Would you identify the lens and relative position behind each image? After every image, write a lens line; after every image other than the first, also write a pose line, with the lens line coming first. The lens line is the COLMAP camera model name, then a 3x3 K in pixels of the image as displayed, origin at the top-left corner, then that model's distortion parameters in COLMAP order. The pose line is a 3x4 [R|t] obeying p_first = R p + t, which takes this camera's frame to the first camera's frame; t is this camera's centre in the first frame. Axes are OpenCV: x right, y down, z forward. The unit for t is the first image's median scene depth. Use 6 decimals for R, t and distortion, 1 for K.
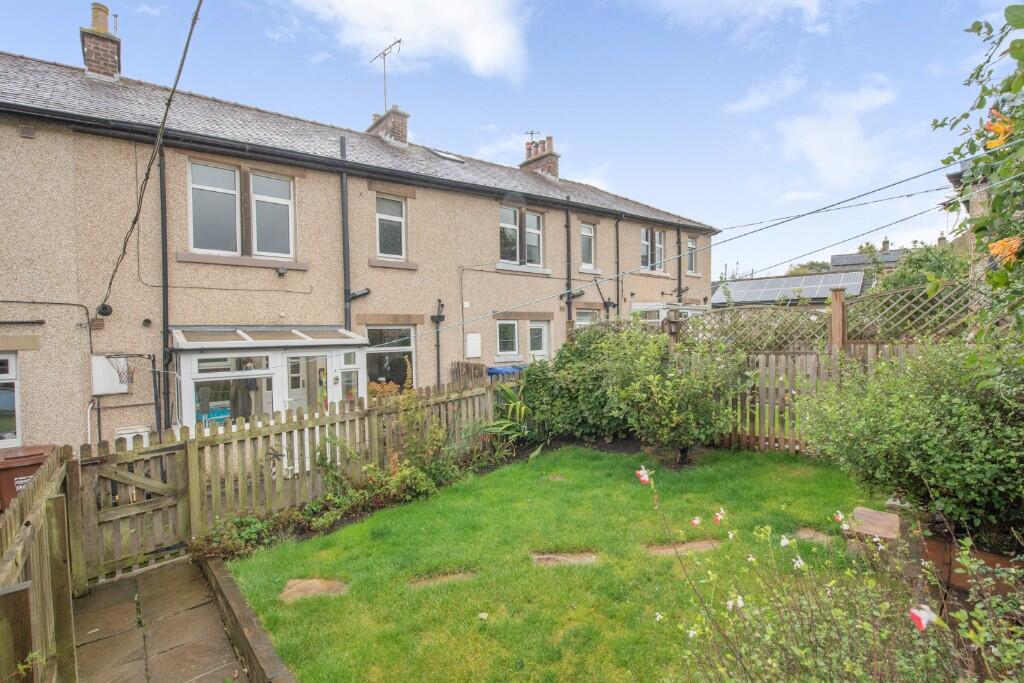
lens RADIAL K [[472.8, 0, 512.0], [0, 472.8, 341.5], [0, 0, 1]] dist [-0.051659, -0.000344]
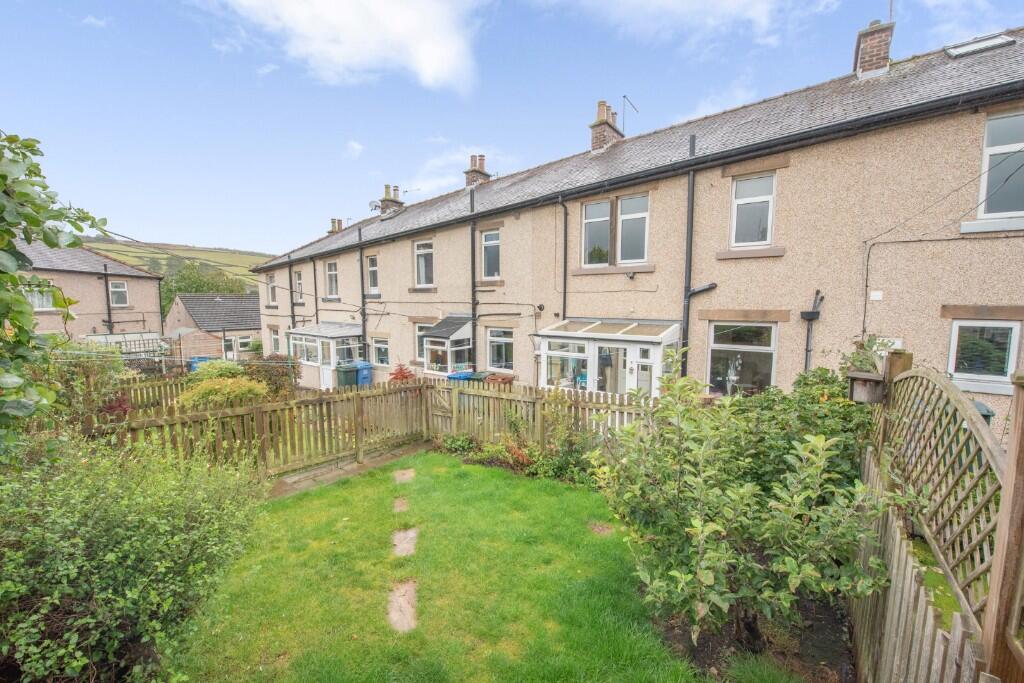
lens RADIAL K [[411.1, 0, 512.0], [0, 411.1, 341.5], [0, 0, 1]] dist [-0.018718, -0.000064]
pose [[0.186382, 0.091427, -0.978214, 0.471903], [-0.032636, 0.995687, 0.086842, -0.055221], [0.981935, 0.015739, 0.188562, 0.451440]]
